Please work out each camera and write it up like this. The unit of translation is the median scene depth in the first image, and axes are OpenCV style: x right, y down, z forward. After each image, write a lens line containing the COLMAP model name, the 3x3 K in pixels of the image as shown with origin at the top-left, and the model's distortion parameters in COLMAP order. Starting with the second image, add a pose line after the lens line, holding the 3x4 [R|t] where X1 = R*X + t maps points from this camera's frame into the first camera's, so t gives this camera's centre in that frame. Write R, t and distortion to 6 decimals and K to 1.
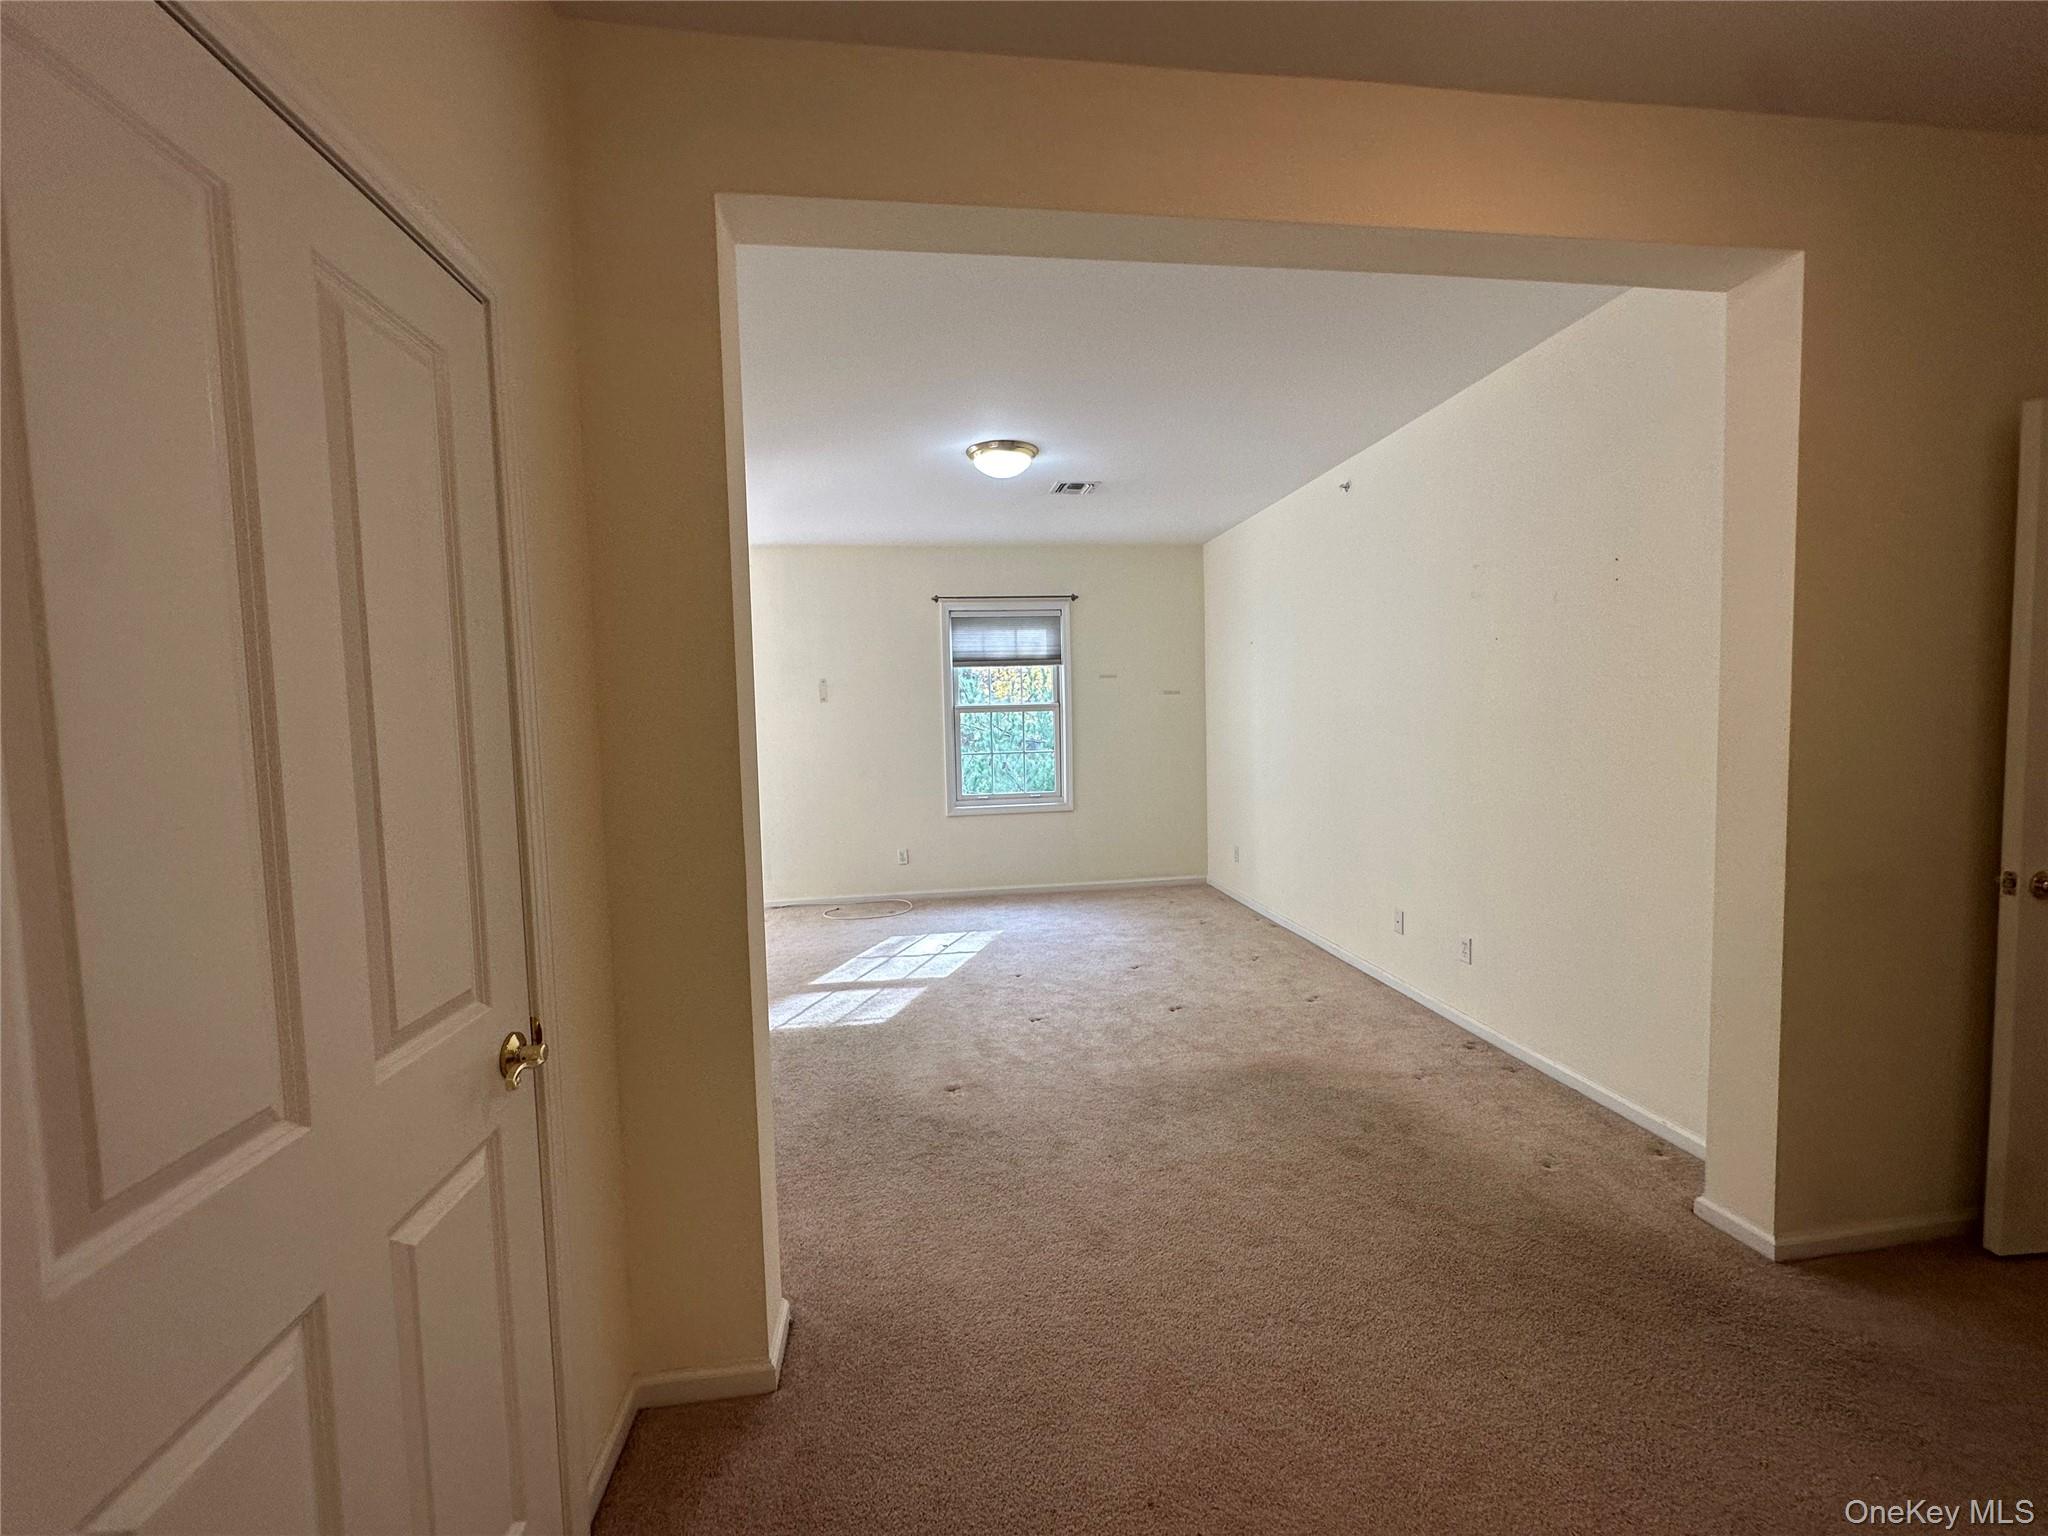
lens RADIAL K [[808.6, 0, 1024.0], [0, 808.6, 768.0], [0, 0, 1]] dist [-0.001893, 0.000185]
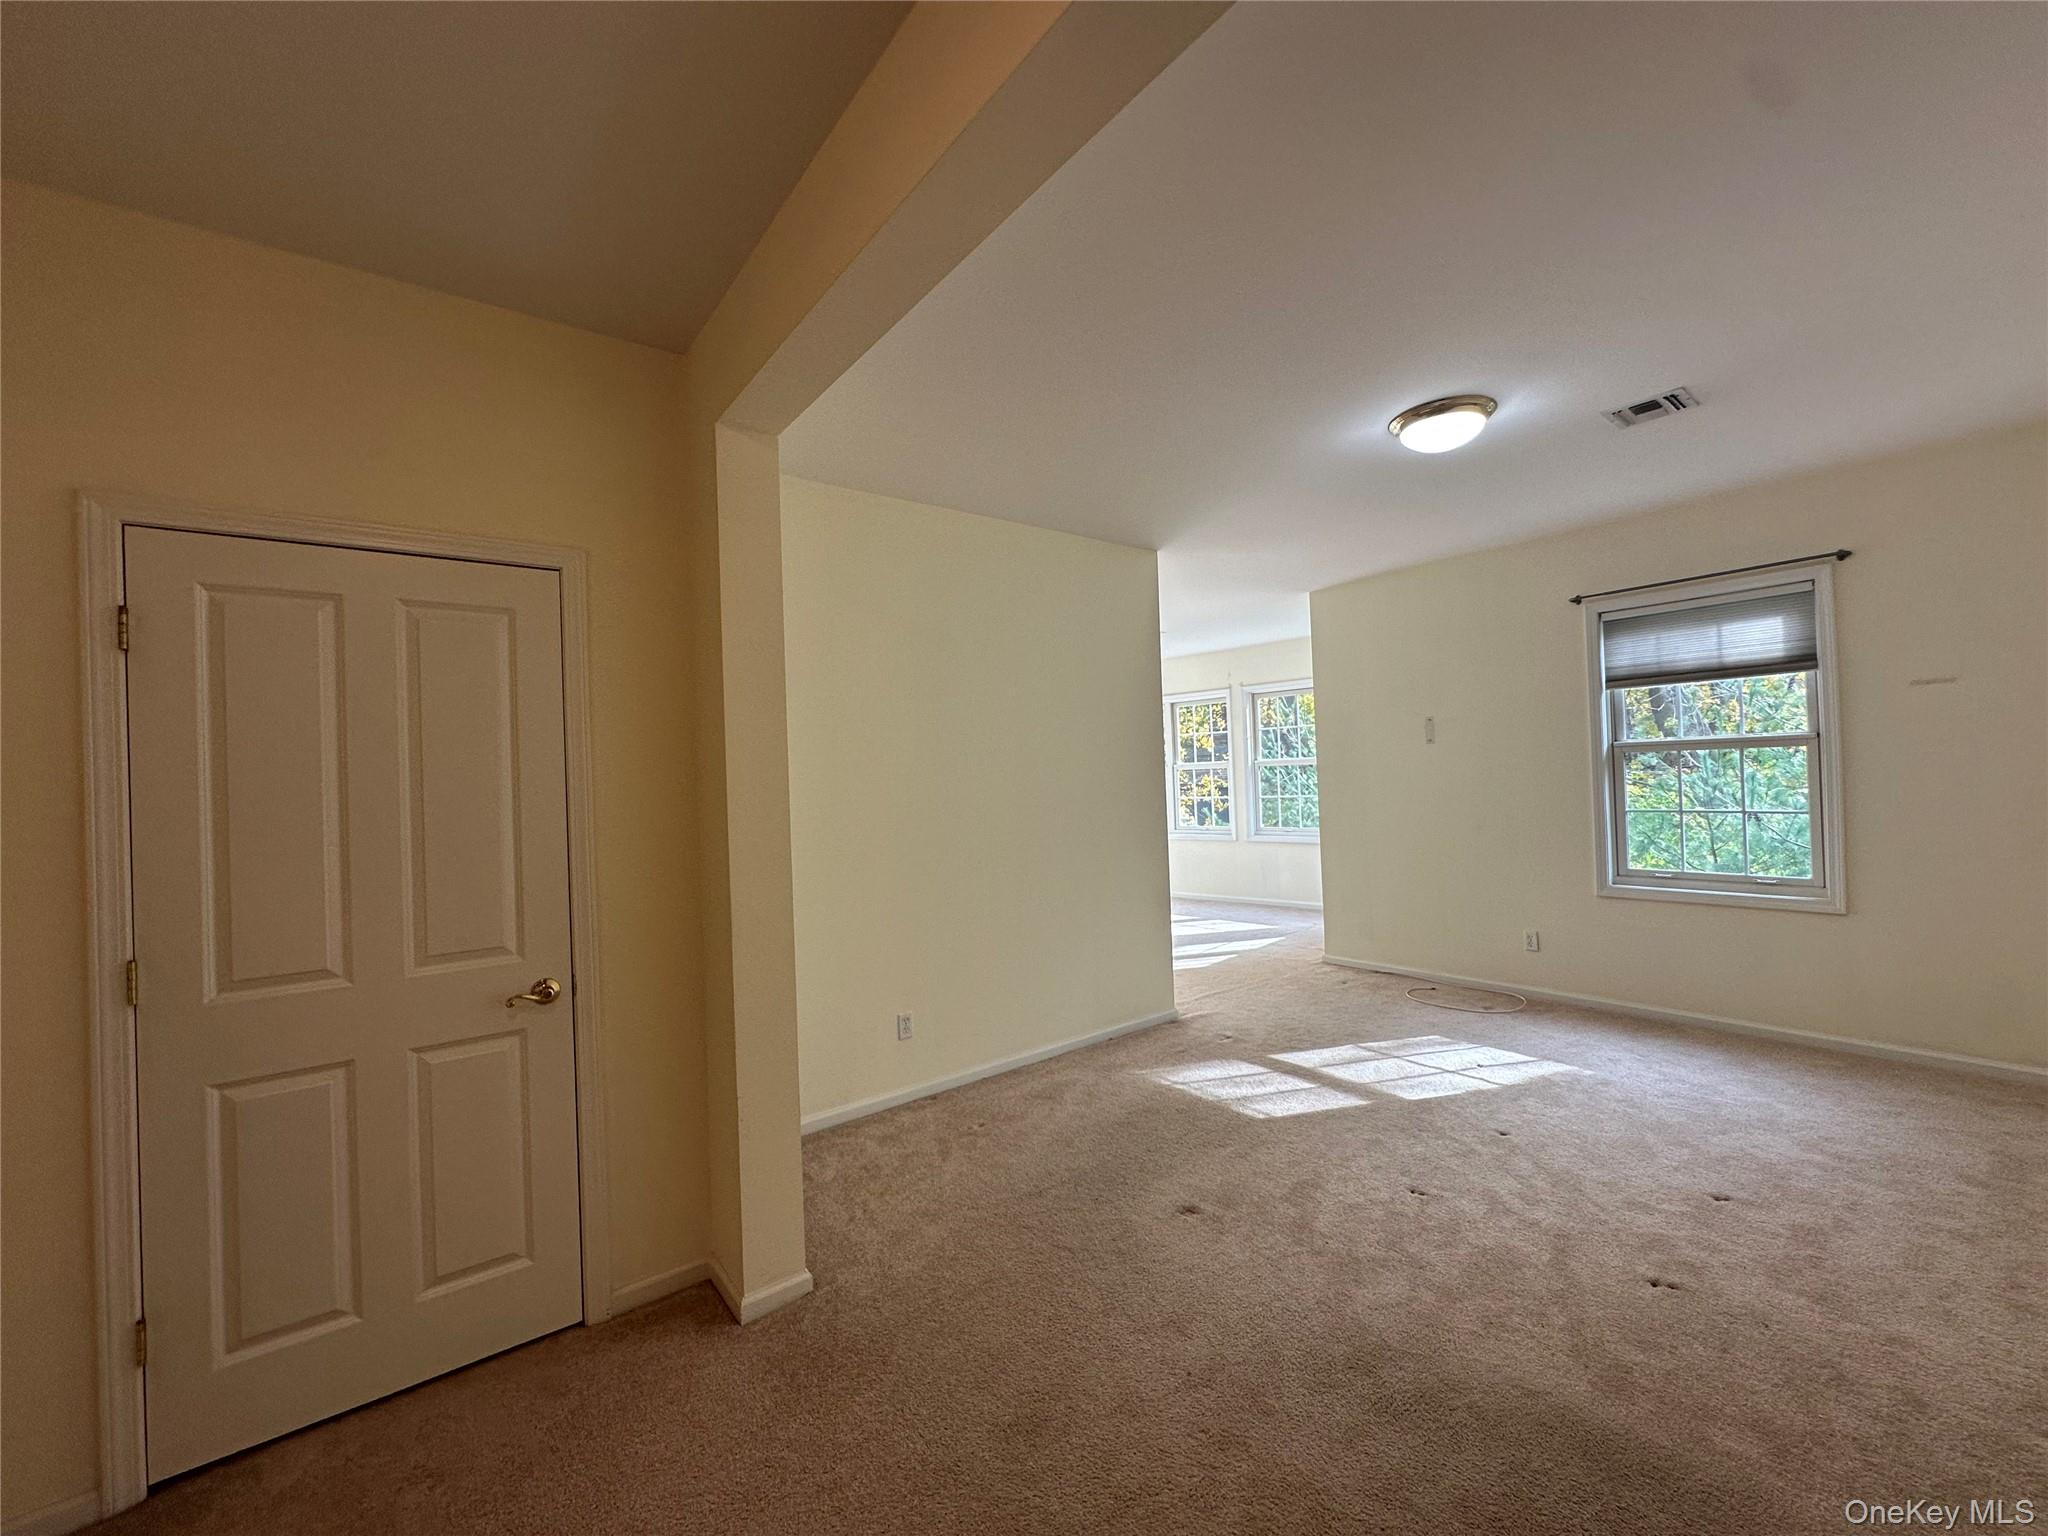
lens RADIAL K [[811.4, 0, 1025.7], [0, 811.4, 771.3], [0, 0, 1]] dist [-0.001175, 0.000320]
pose [[0.508944, -0.000161, -0.860800, 0.345889], [-0.029276, 0.999418, -0.017496, -0.030786], [0.860302, 0.034105, 0.508643, 0.240375]]
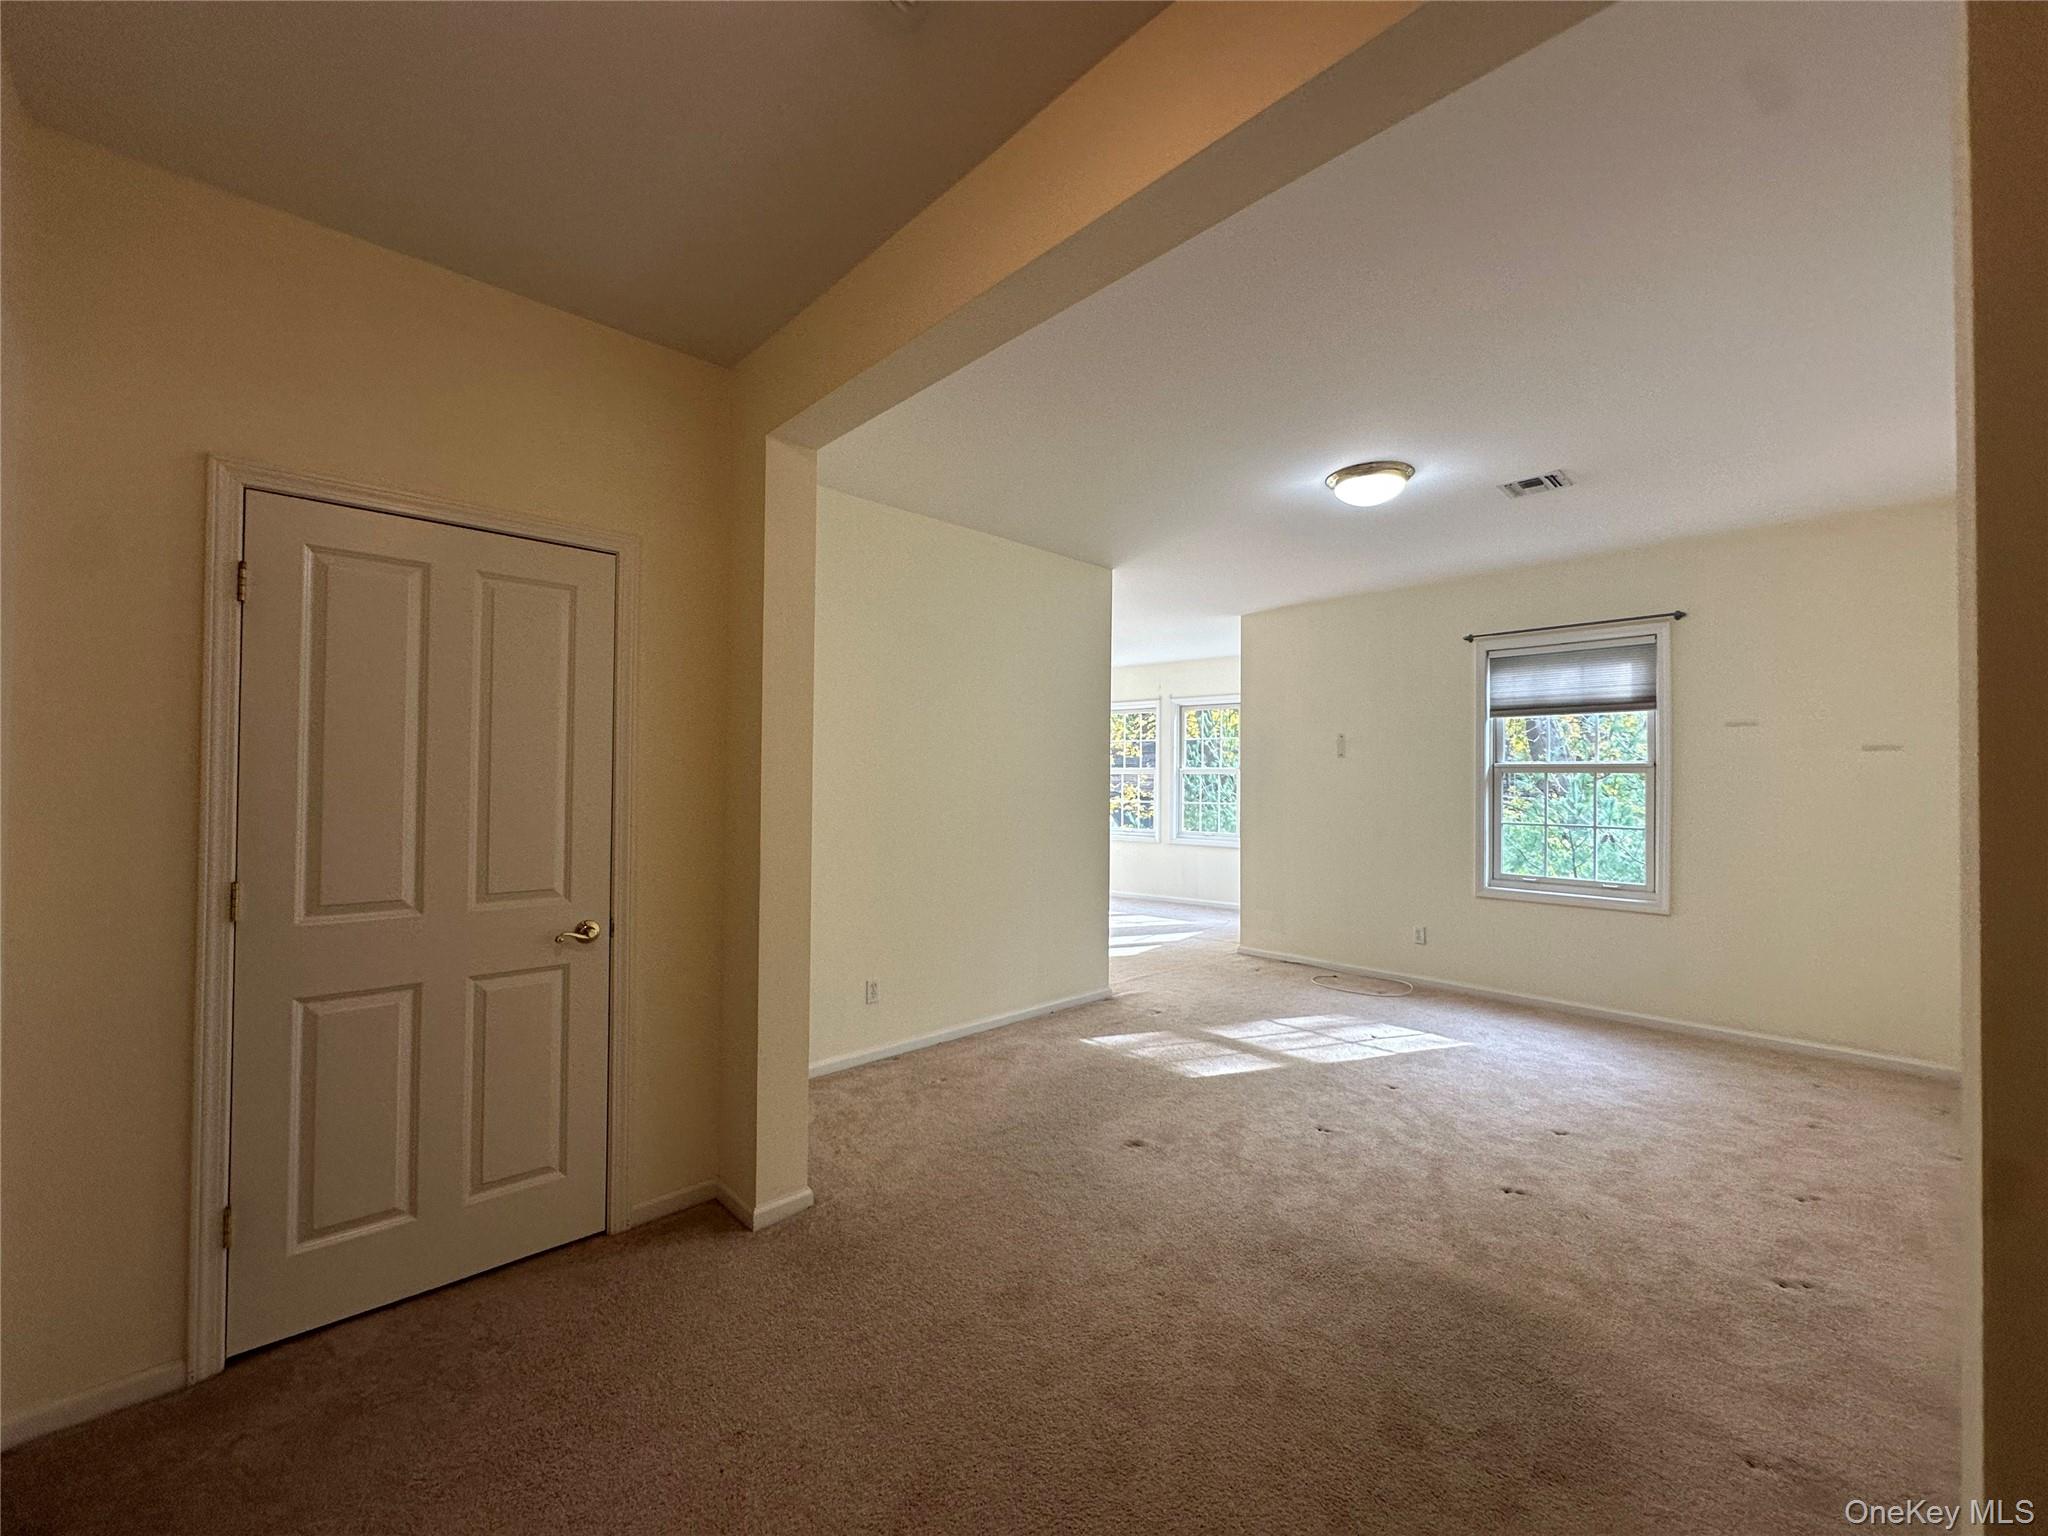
lens RADIAL K [[811.4, 0, 1025.7], [0, 811.4, 771.3], [0, 0, 1]] dist [-0.001175, 0.000320]
pose [[0.595041, 0.021797, -0.803399, 0.381787], [-0.073985, 0.996873, -0.027751, -0.014074], [0.800282, 0.075953, 0.594793, 0.158798]]
